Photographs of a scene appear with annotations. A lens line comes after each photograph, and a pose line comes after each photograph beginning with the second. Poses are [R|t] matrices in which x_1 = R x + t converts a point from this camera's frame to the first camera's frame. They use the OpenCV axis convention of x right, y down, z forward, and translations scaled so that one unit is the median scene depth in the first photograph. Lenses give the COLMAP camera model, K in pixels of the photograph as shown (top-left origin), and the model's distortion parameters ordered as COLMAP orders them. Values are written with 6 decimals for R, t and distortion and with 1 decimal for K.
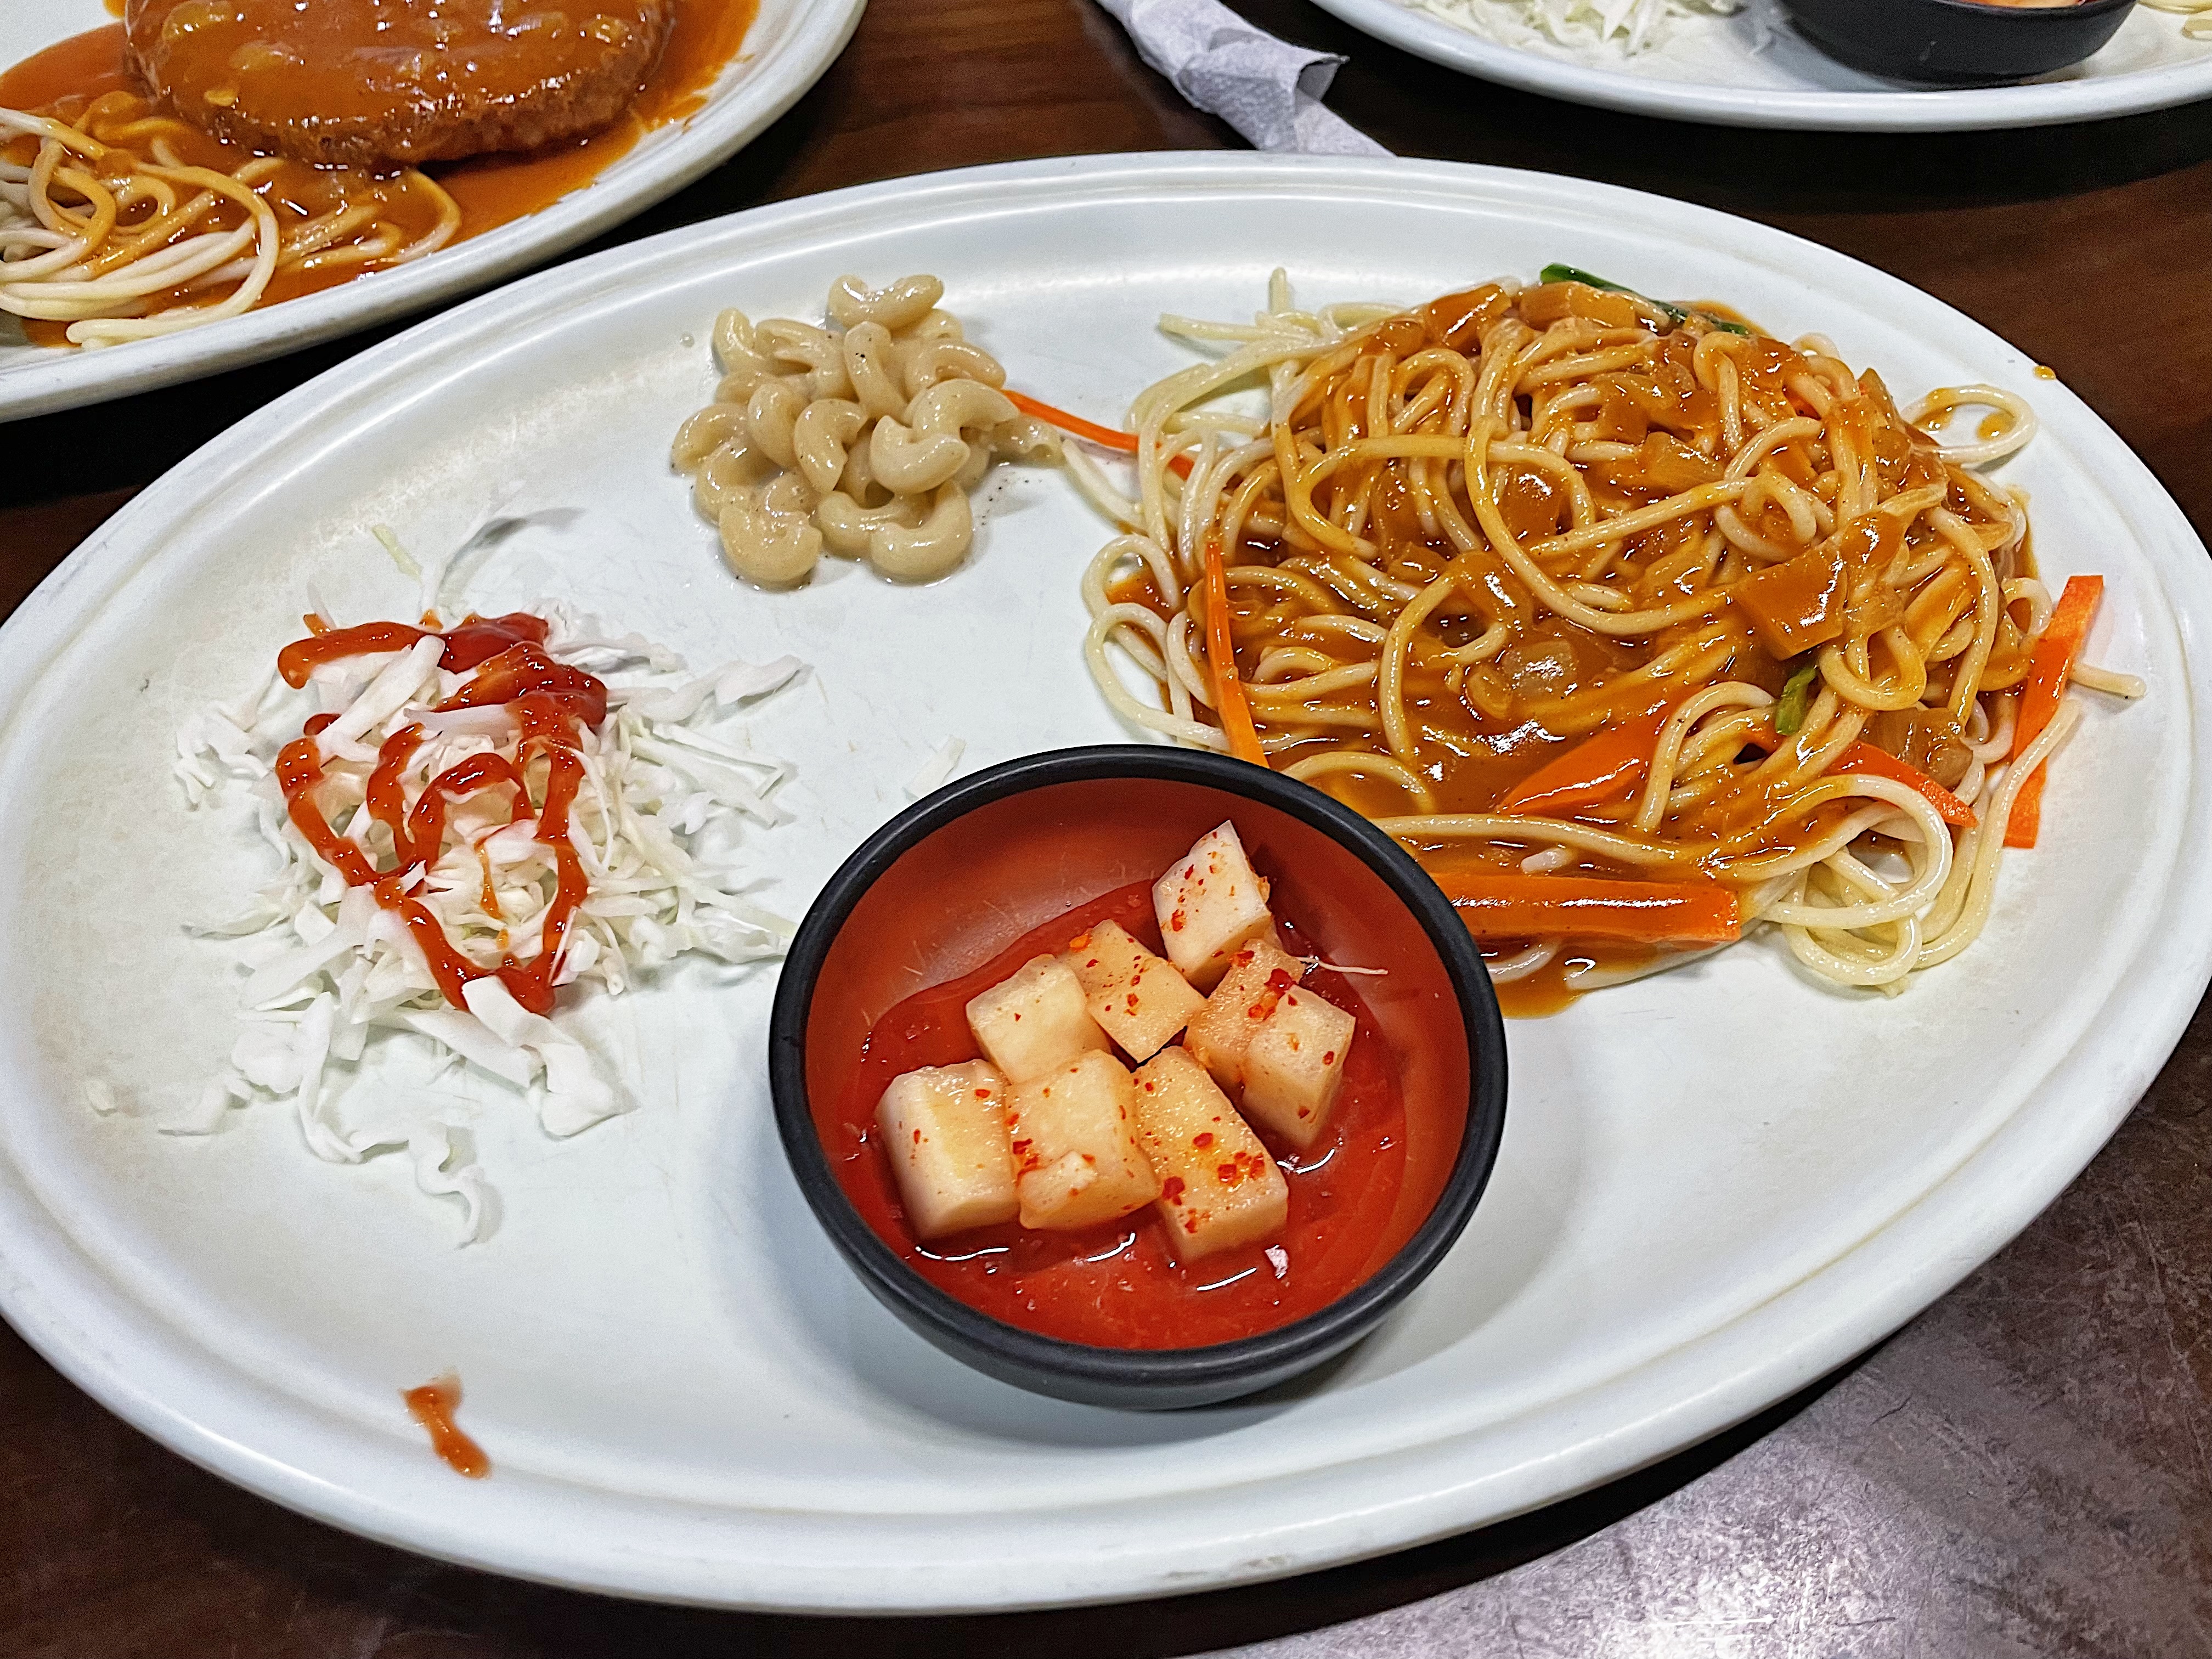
lens RADIAL K [[1681.4, 0, 1106.0], [0, 1681.4, 829.5], [0, 0, 1]] dist [0.061605, -0.139562]
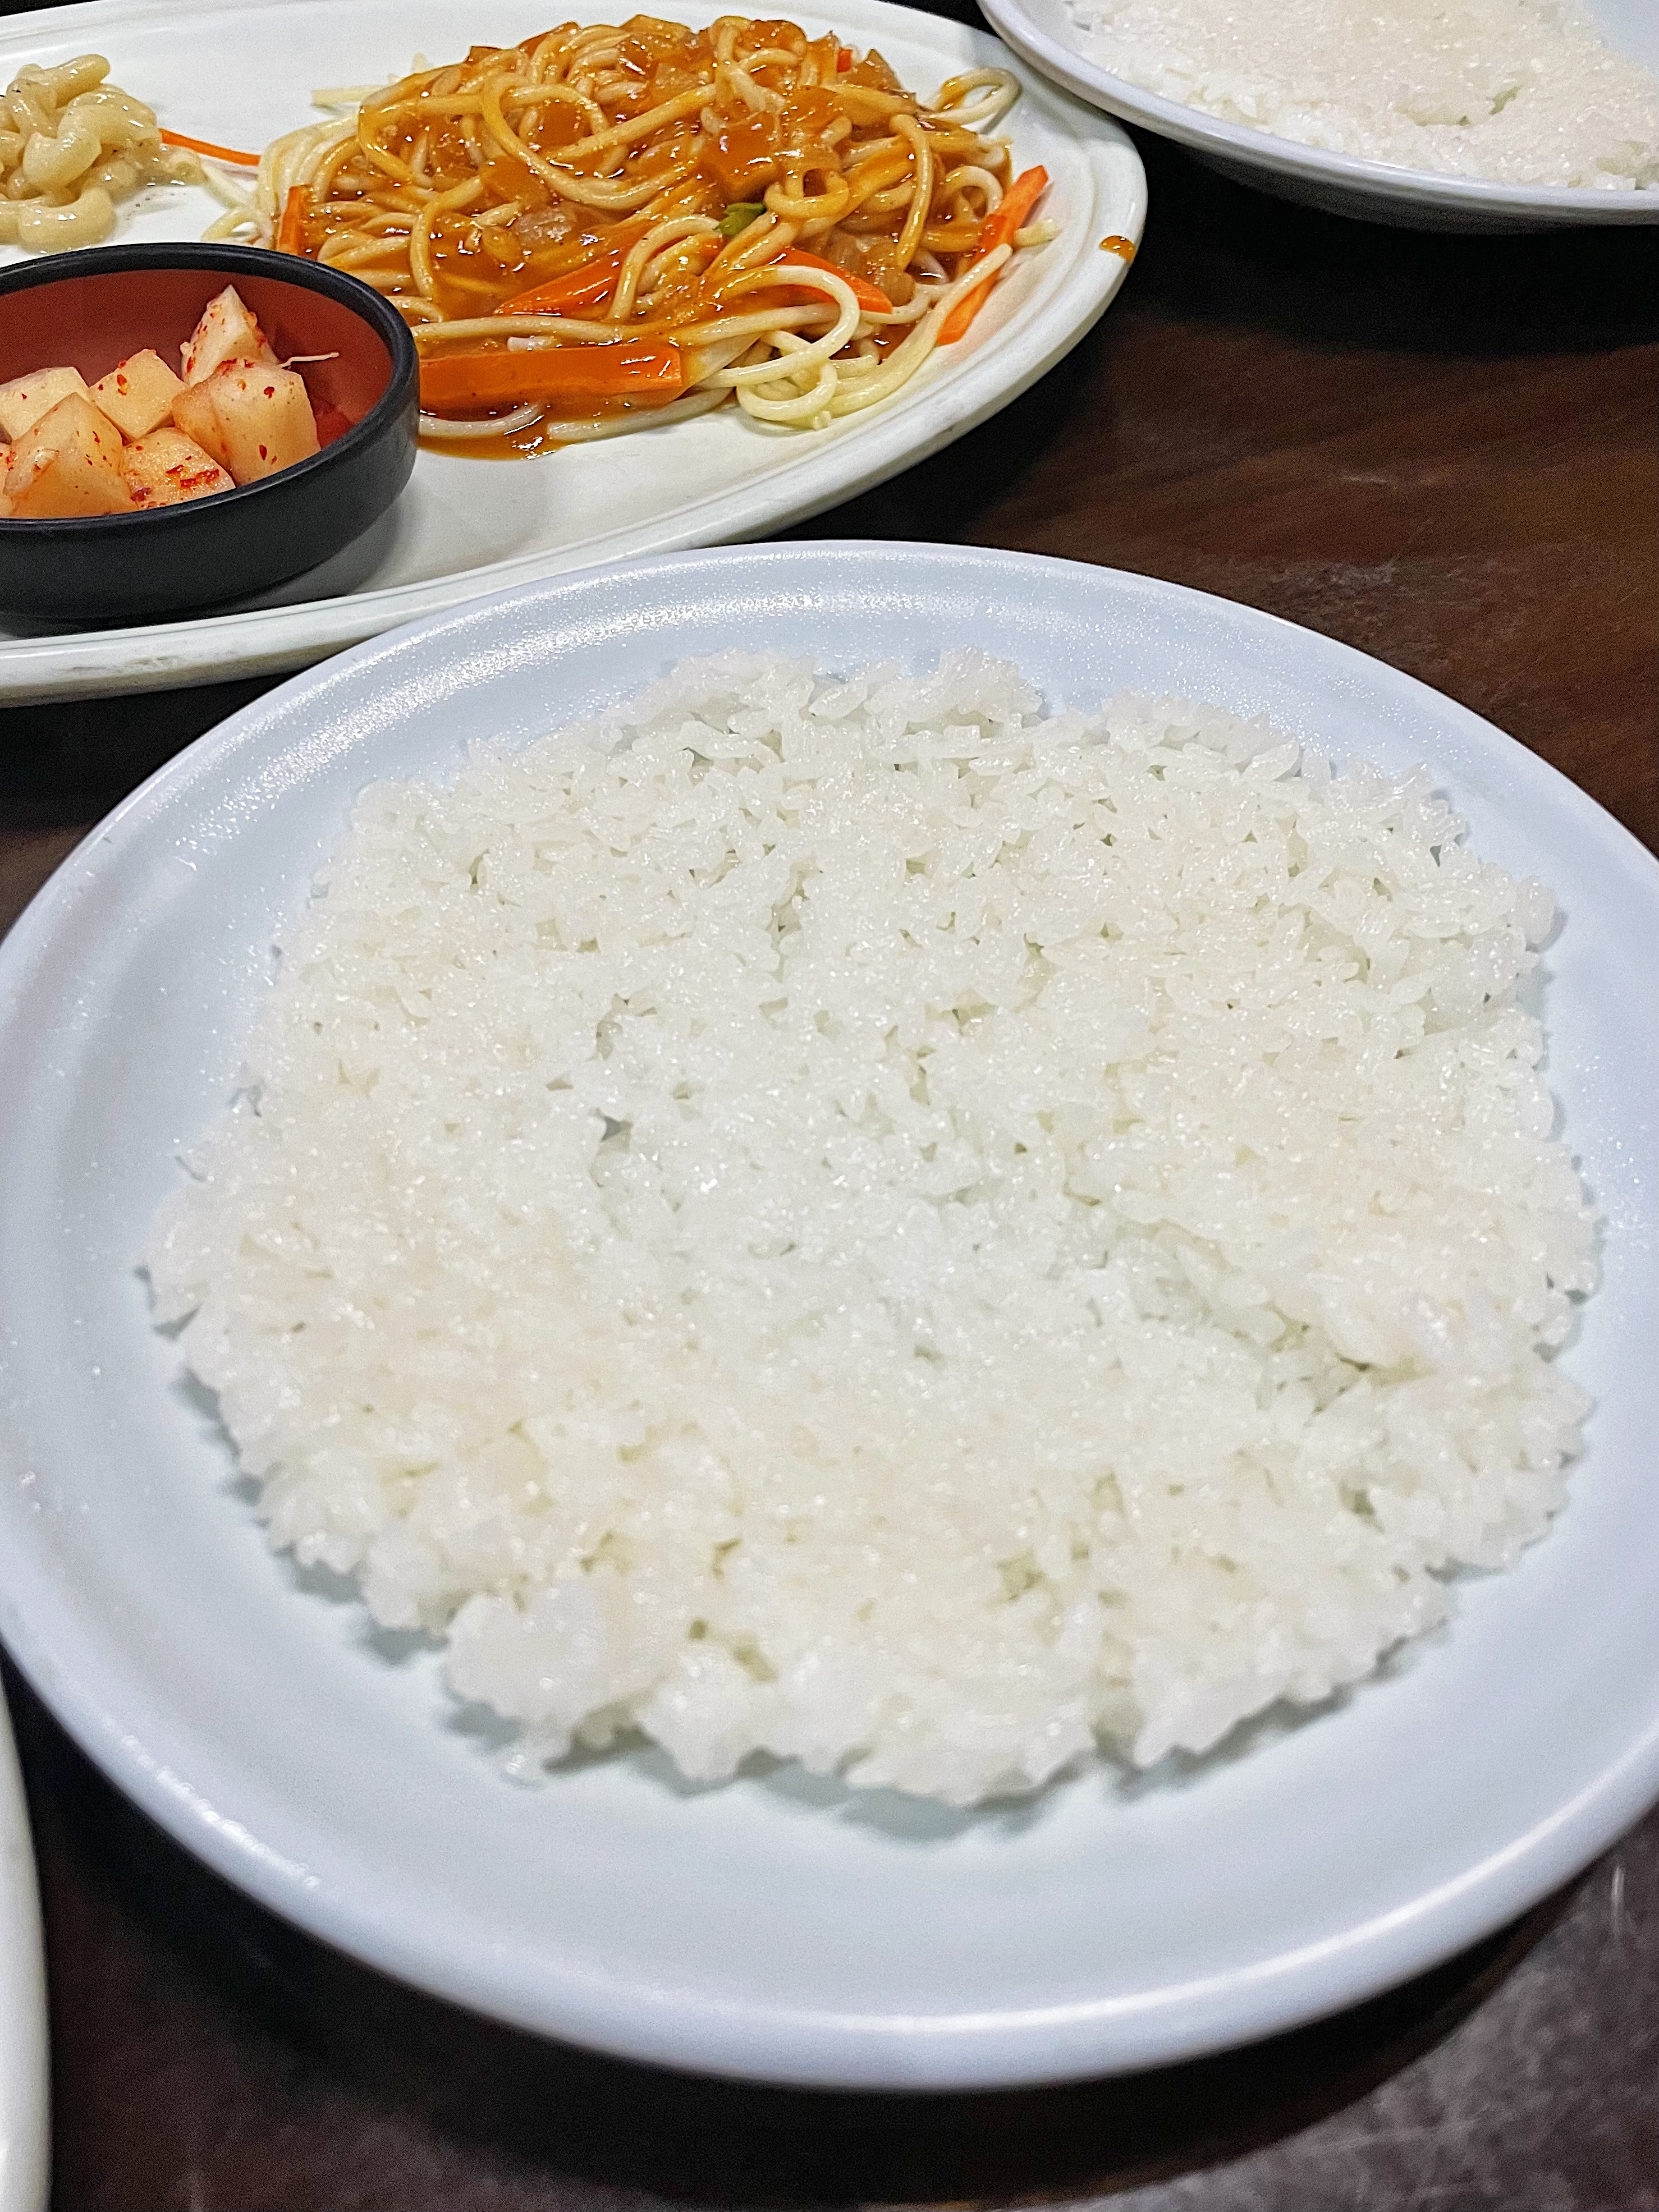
lens RADIAL K [[1681.6, 0, 829.5], [0, 1681.6, 1106.0], [0, 0, 1]] dist [0.061605, -0.139562]
pose [[0.995578, -0.087841, 0.033278, 0.353075], [0.089095, 0.995286, -0.038299, 0.574864], [-0.029757, 0.041095, 0.998712, -0.177310]]
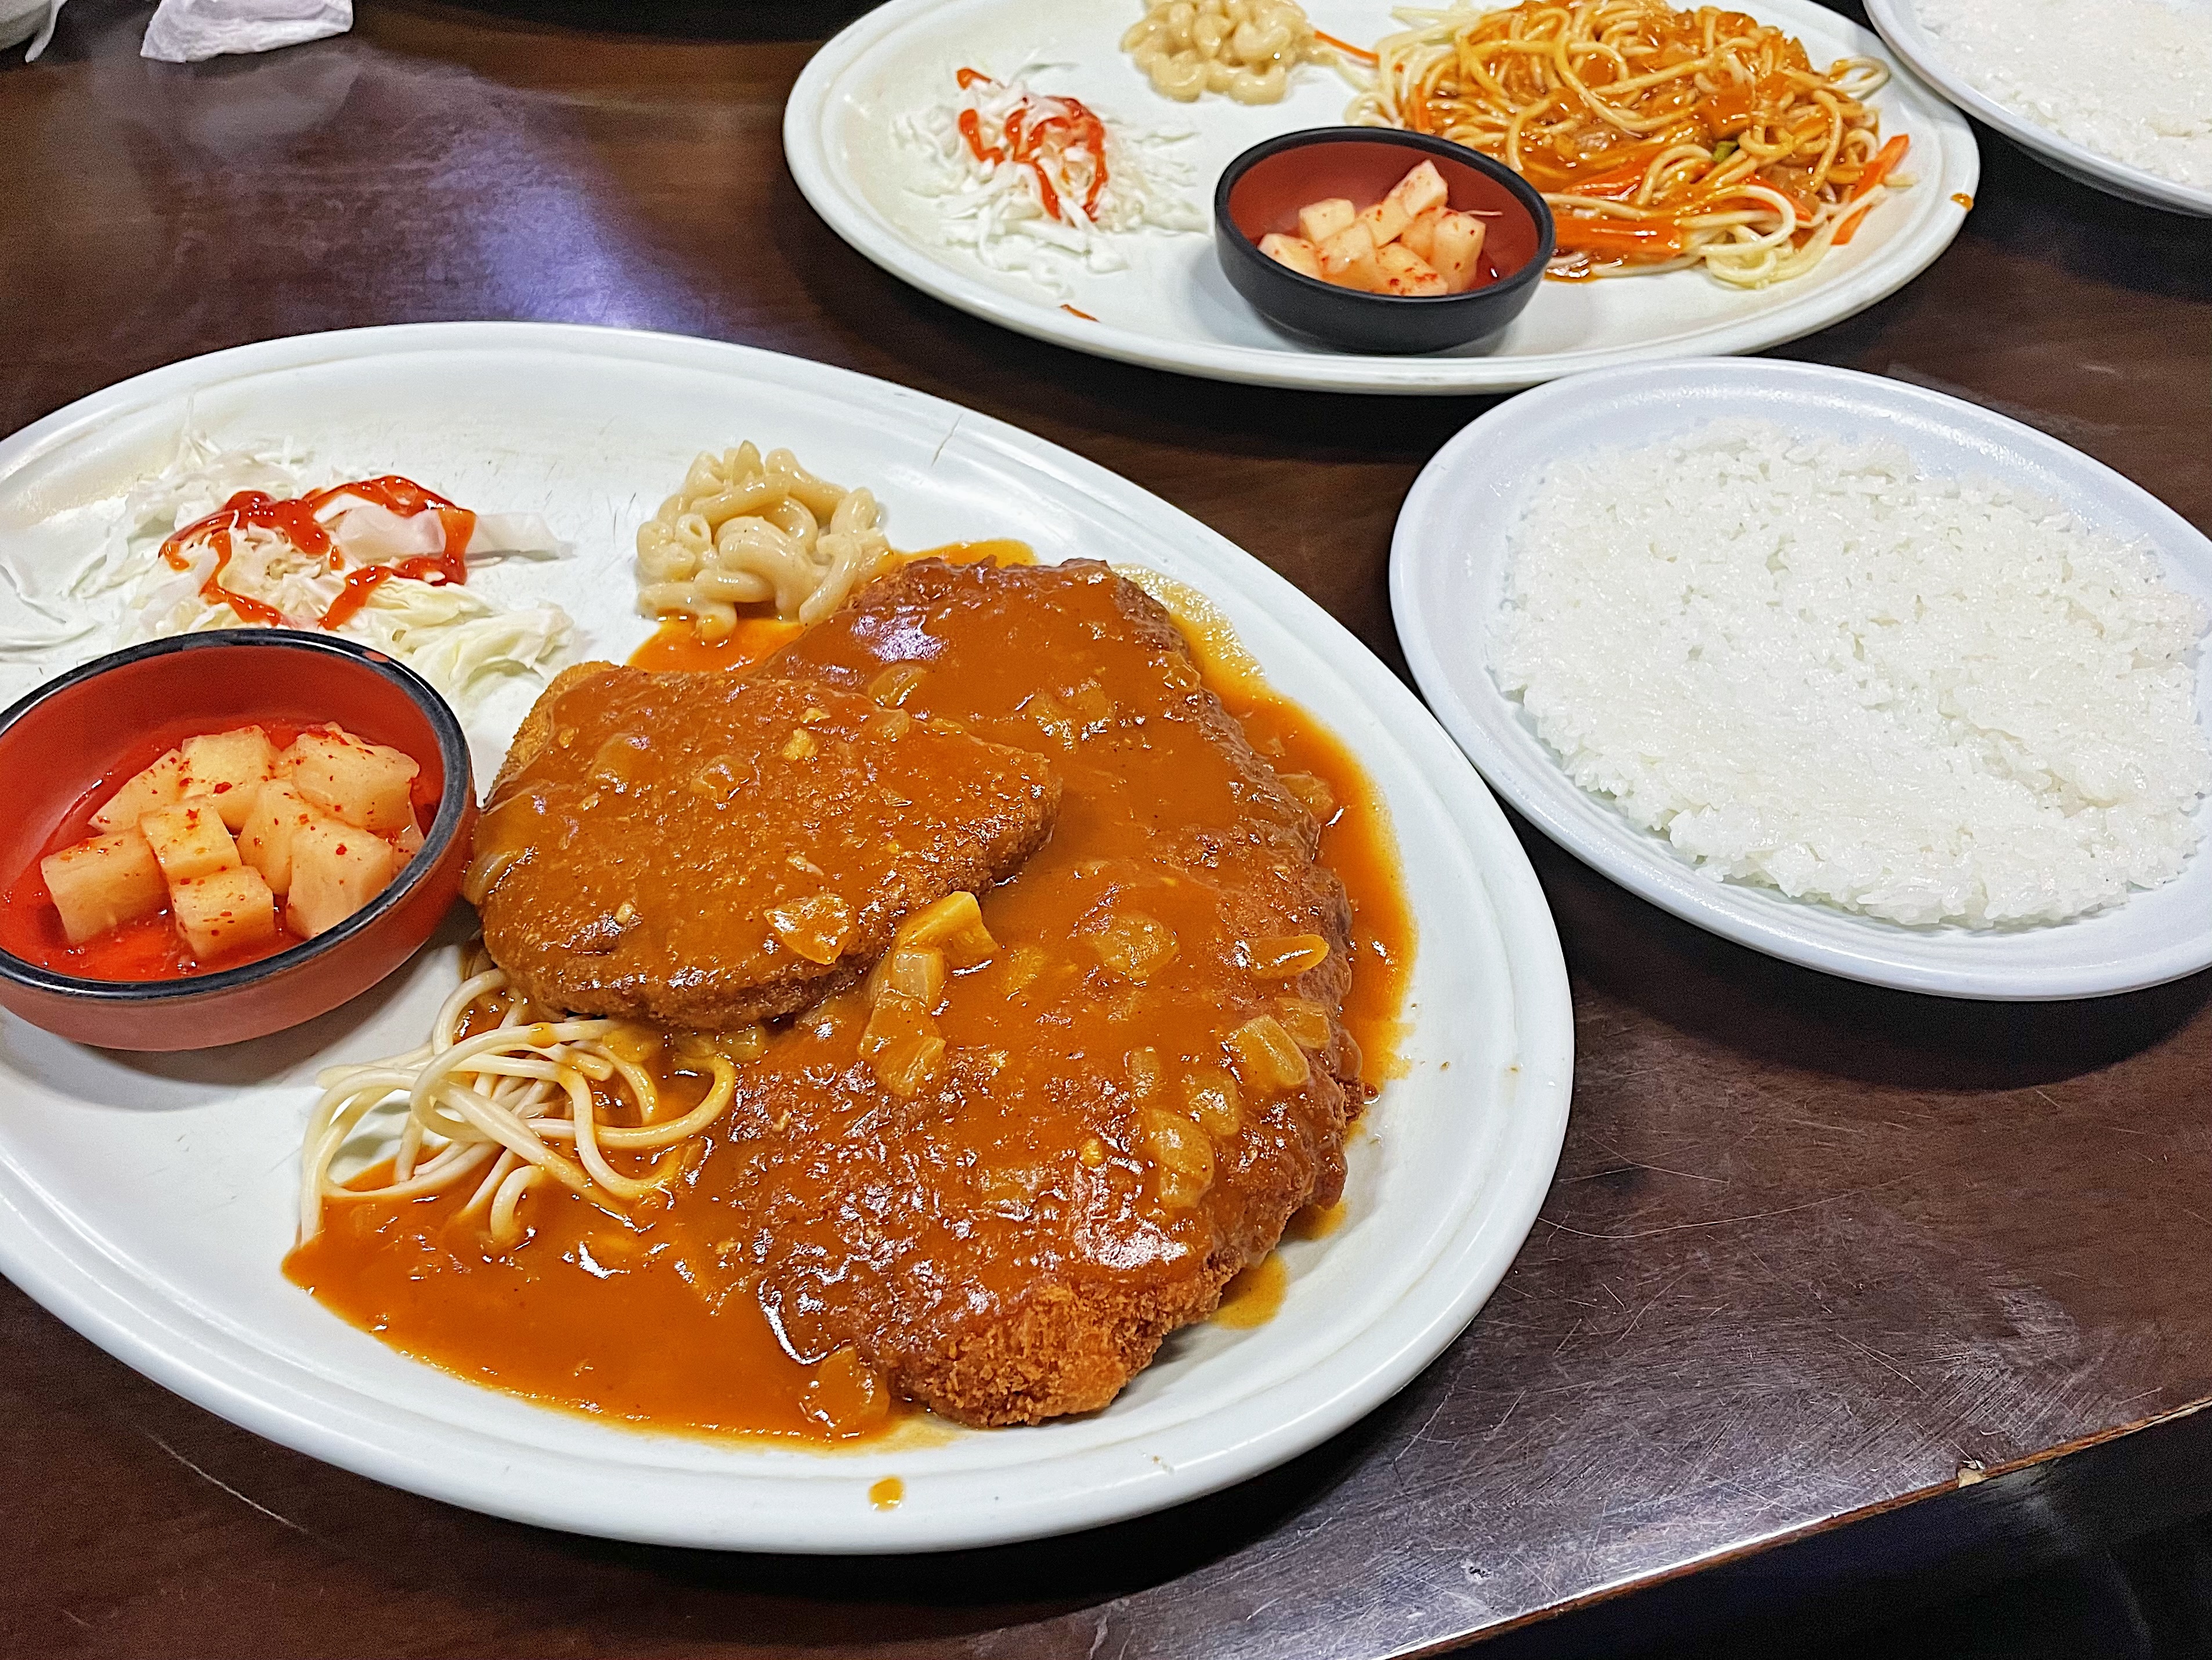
lens RADIAL K [[1780.9, 0, 1106.0], [0, 1780.9, 830.0], [0, 0, 1]] dist [0.078400, -0.160285]
pose [[0.995013, 0.080126, -0.059413, -0.102784], [-0.084560, 0.993492, -0.076315, 0.854712], [0.052911, 0.080958, 0.995312, -0.954036]]
